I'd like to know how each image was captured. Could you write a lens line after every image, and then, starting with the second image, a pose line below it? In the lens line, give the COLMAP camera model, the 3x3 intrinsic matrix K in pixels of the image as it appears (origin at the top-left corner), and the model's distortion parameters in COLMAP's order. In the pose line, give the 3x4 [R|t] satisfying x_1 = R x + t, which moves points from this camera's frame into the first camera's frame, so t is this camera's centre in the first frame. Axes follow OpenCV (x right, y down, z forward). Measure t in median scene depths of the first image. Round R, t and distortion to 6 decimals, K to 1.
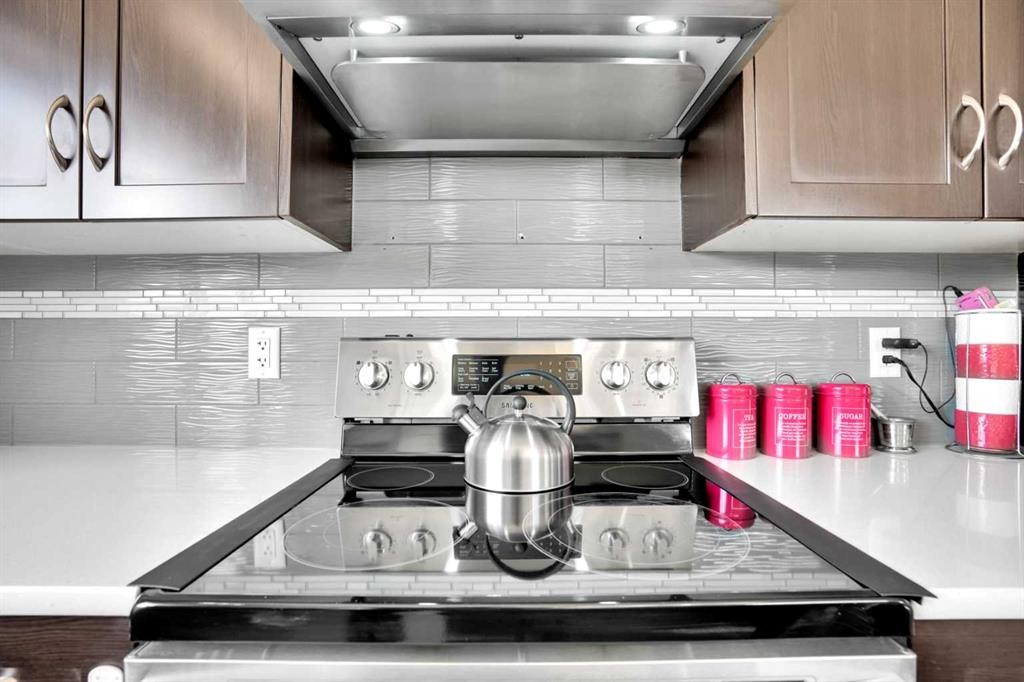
lens RADIAL K [[482.1, 0, 511.4], [0, 482.1, 346.9], [0, 0, 1]] dist [-0.068763, 0.027732]
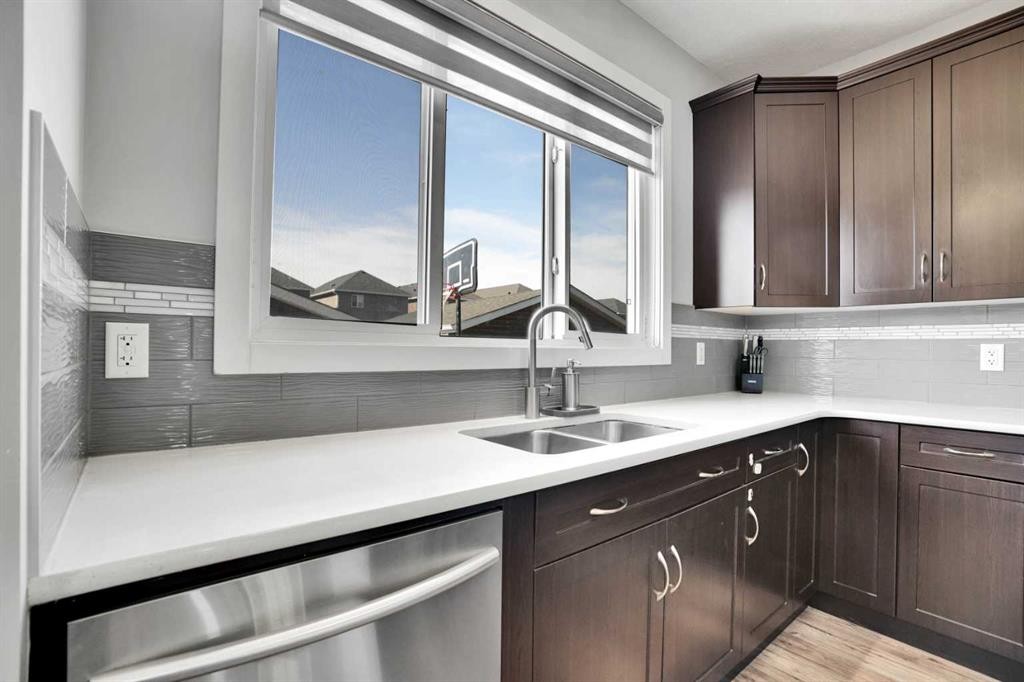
lens RADIAL K [[482.1, 0, 511.4], [0, 482.1, 346.9], [0, 0, 1]] dist [-0.068763, 0.027732]
pose [[0.634799, 0.005975, -0.772654, -0.333568], [-0.013025, 0.999911, -0.002969, 0.002524], [0.772567, 0.011948, 0.634820, -1.804283]]
